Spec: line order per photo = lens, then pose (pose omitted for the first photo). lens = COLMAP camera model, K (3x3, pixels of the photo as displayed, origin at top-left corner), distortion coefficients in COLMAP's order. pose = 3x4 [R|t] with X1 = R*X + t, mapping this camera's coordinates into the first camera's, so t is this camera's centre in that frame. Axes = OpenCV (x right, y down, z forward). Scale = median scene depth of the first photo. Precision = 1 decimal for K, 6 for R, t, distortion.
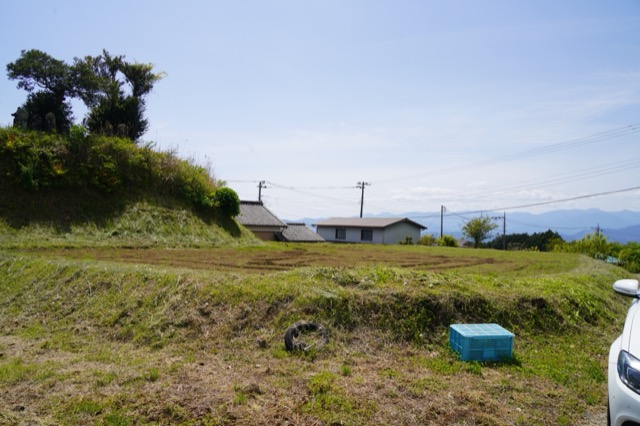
lens RADIAL K [[510.0, 0, 320.7], [0, 510.0, 212.2], [0, 0, 1]] dist [-0.007235, 0.012263]
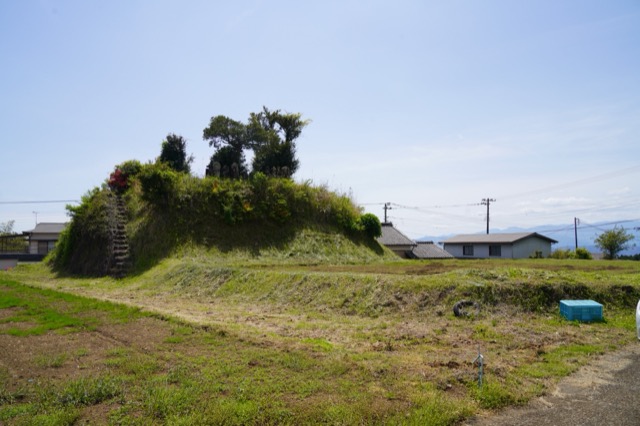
lens RADIAL K [[510.0, 0, 320.1], [0, 510.0, 213.9], [0, 0, 1]] dist [-0.007235, 0.012263]
pose [[0.971496, -0.049909, -0.231742, -0.025704], [0.041580, 0.998306, -0.040689, -0.004509], [0.233381, 0.029894, 0.971926, -0.204641]]
